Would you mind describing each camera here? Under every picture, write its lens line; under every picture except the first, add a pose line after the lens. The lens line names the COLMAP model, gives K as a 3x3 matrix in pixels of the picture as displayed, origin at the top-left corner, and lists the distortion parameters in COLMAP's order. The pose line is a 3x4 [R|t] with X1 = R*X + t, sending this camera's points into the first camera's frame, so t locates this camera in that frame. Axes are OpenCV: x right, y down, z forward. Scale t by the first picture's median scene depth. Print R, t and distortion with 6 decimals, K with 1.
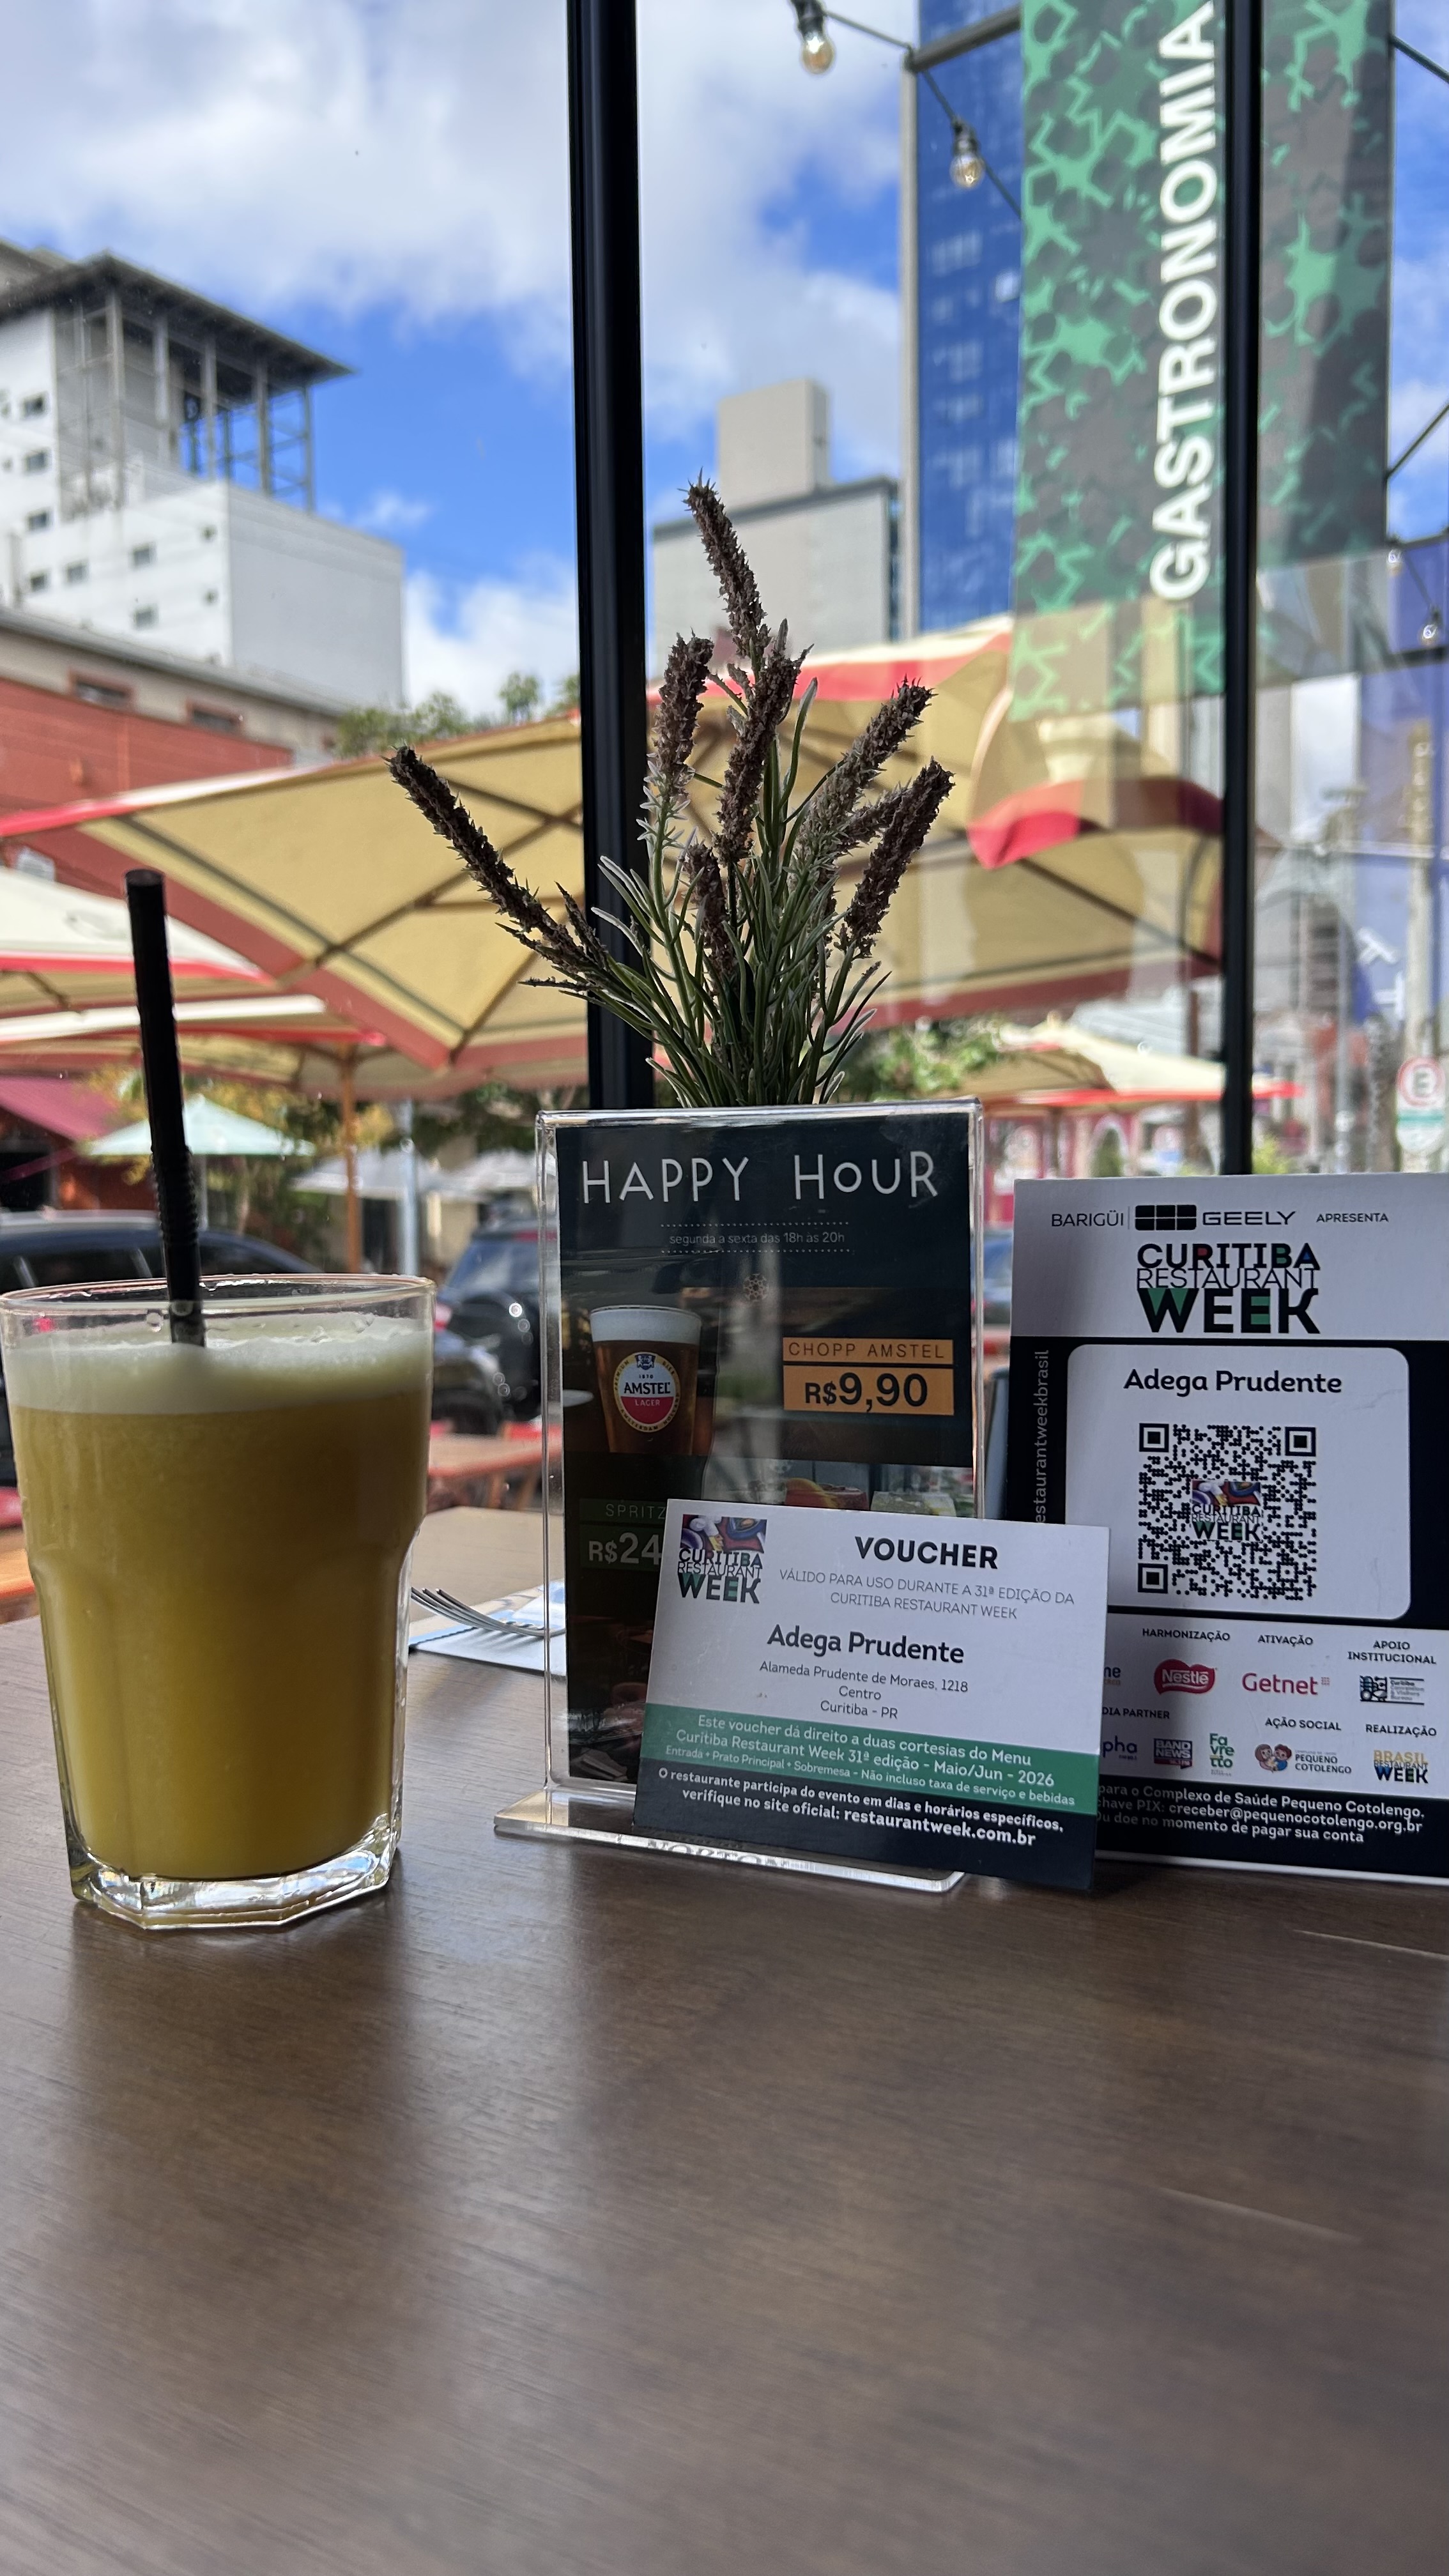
lens RADIAL K [[1901.4, 0, 710.3], [0, 1901.4, 1269.8], [0, 0, 1]] dist [0.014187, -0.036376]
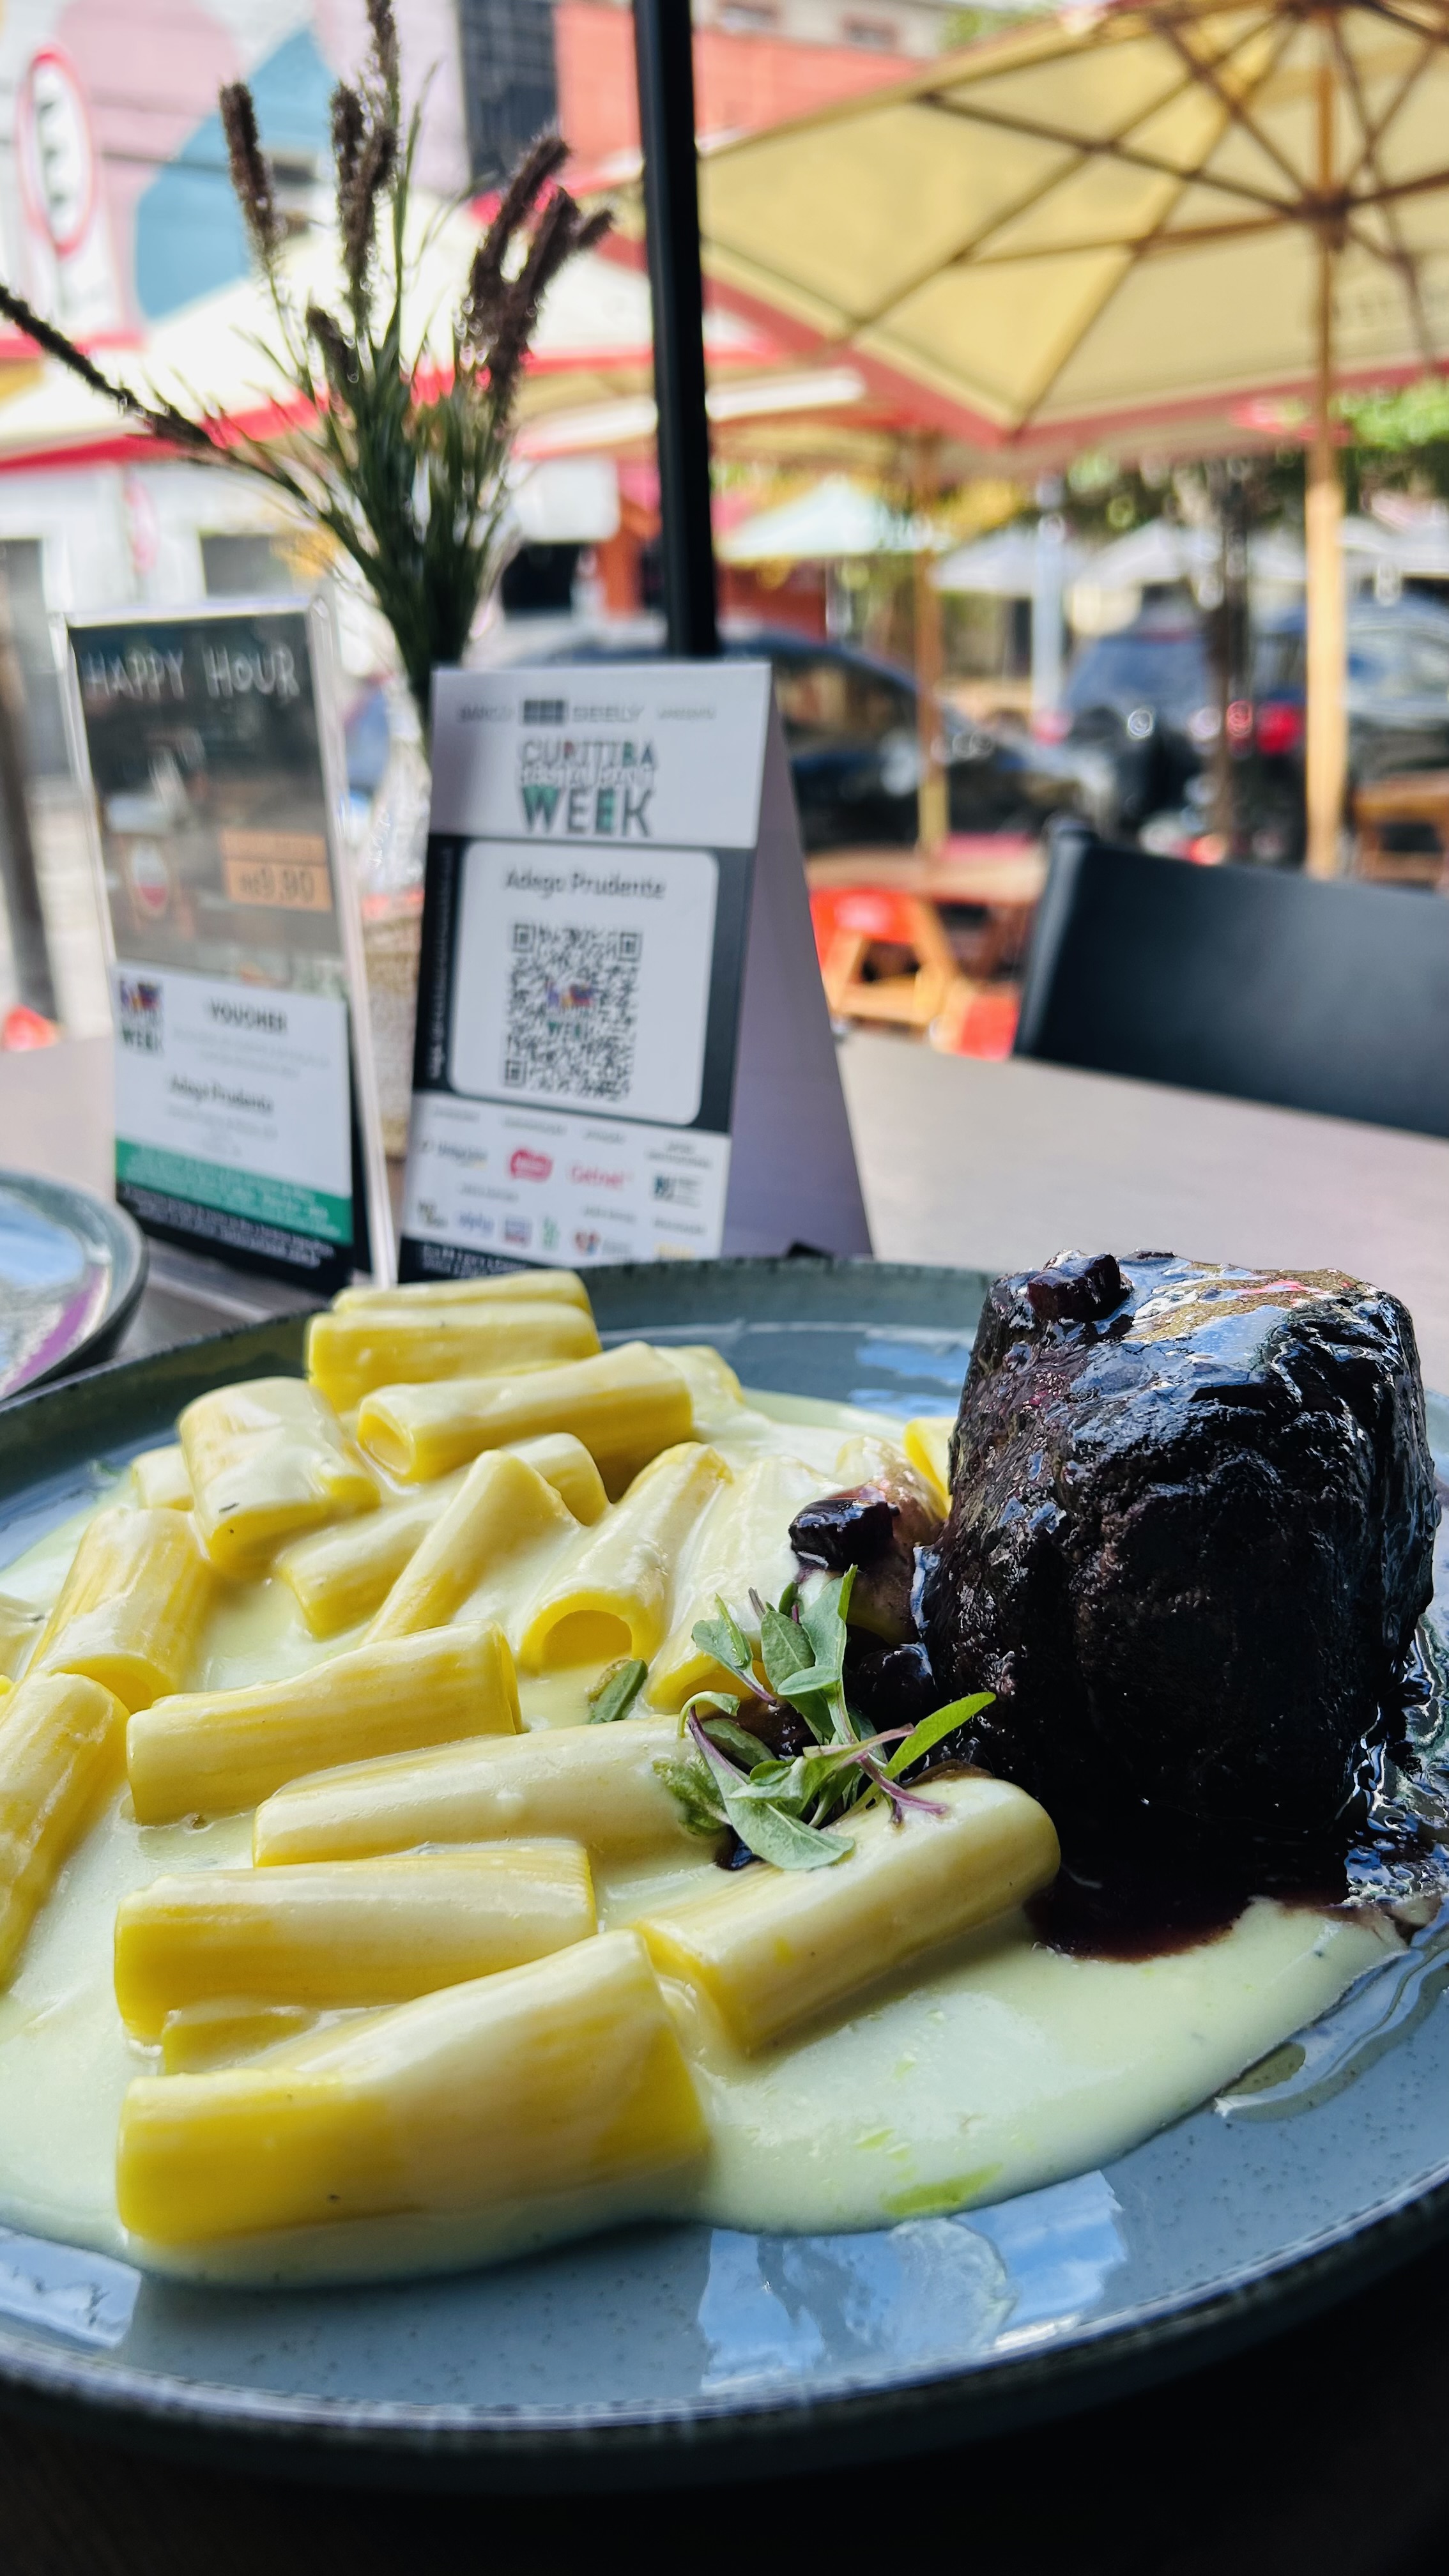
lens RADIAL K [[1901.4, 0, 775.0], [0, 1901.4, 1270.0], [0, 0, 1]] dist [0.014187, -0.036376]
pose [[0.957738, 0.074315, -0.277876, 0.666800], [0.012373, 0.954511, 0.297920, -0.044981], [0.287376, -0.288767, 0.913252, 0.047593]]
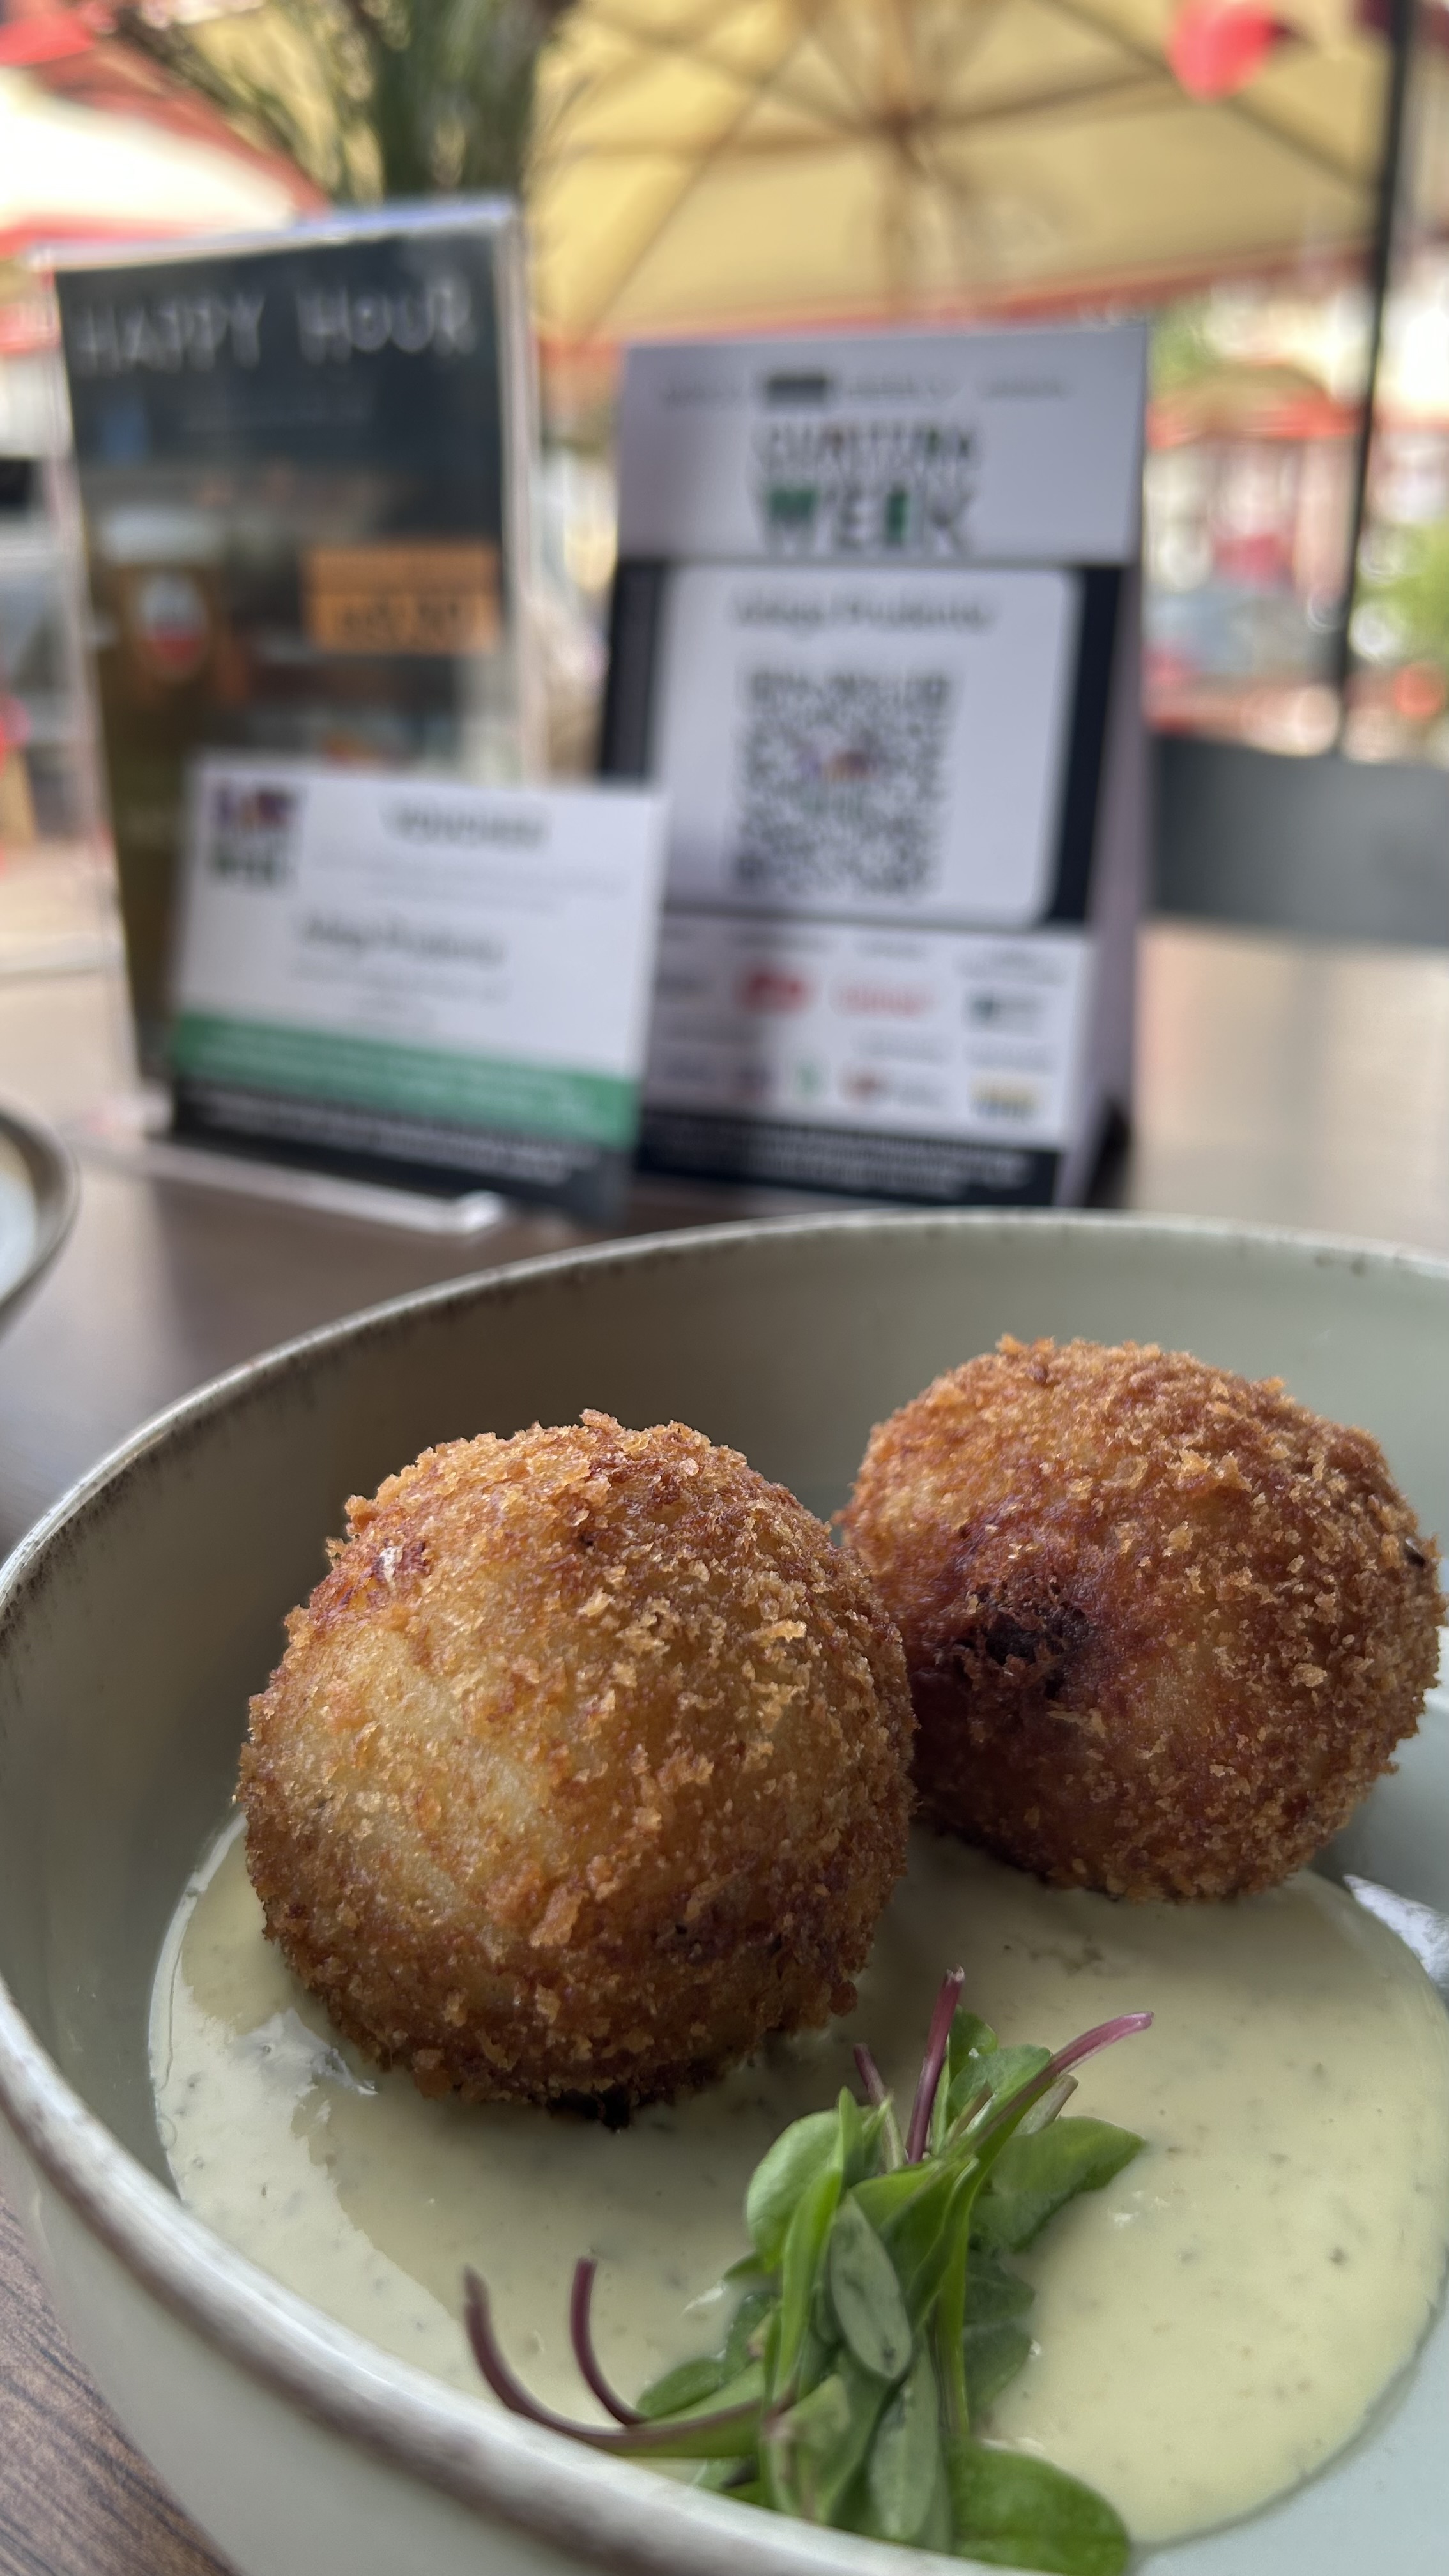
lens RADIAL K [[1935.0, 0, 749.0], [0, 1935.0, 1277.1], [0, 0, 1]] dist [0.007509, -0.041369]
pose [[0.997659, 0.038156, -0.056757, 0.283459], [-0.017692, 0.945638, 0.324740, 0.058278], [0.066062, -0.322975, 0.944099, 0.165868]]
